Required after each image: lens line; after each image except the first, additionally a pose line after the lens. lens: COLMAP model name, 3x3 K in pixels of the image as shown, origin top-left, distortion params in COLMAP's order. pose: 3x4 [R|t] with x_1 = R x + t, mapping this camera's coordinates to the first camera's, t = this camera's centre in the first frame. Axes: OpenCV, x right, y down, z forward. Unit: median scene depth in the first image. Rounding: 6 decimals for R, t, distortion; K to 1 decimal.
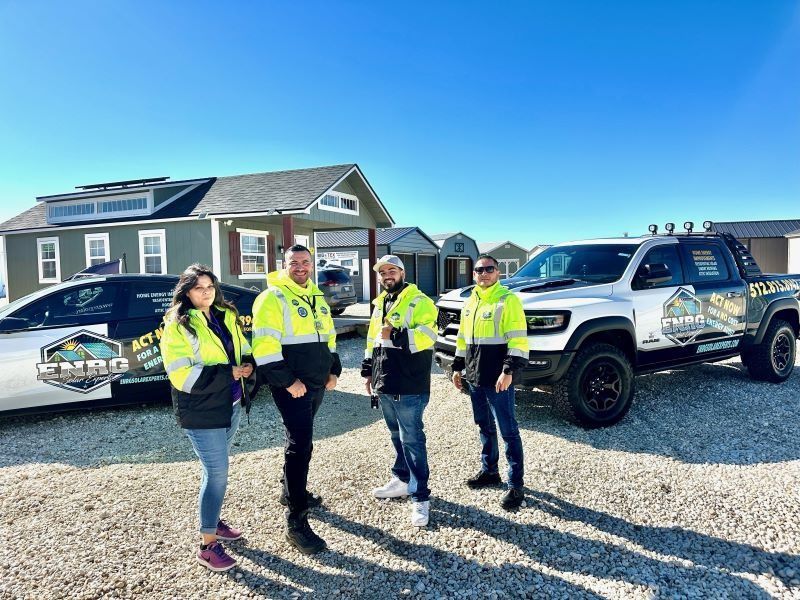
lens RADIAL K [[475.9, 0, 400.0], [0, 475.9, 300.0], [0, 0, 1]] dist [0.130867, -0.158935]
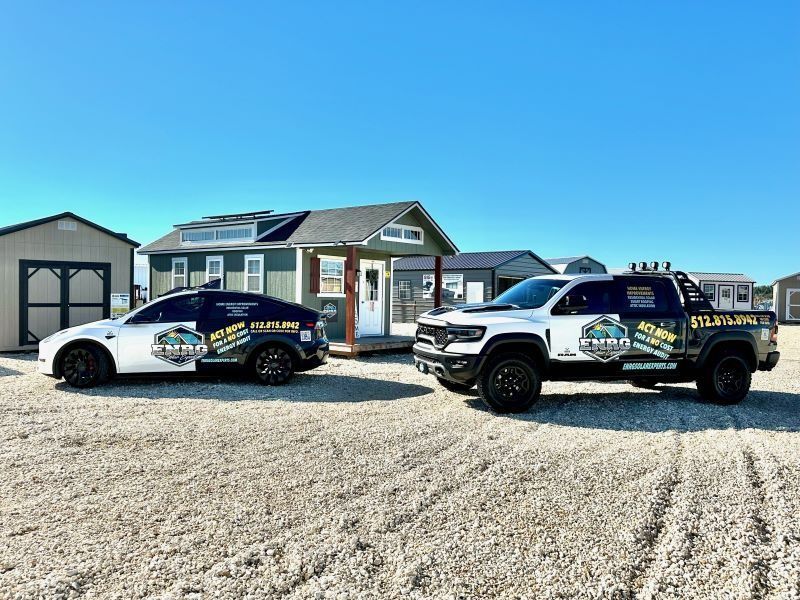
lens RADIAL K [[475.9, 0, 400.0], [0, 475.9, 300.0], [0, 0, 1]] dist [0.130867, -0.158935]
pose [[0.978437, 0.039248, -0.202781, 0.267334], [-0.048786, 0.997915, -0.042253, 0.011240], [0.200700, 0.051235, 0.978312, -0.291079]]
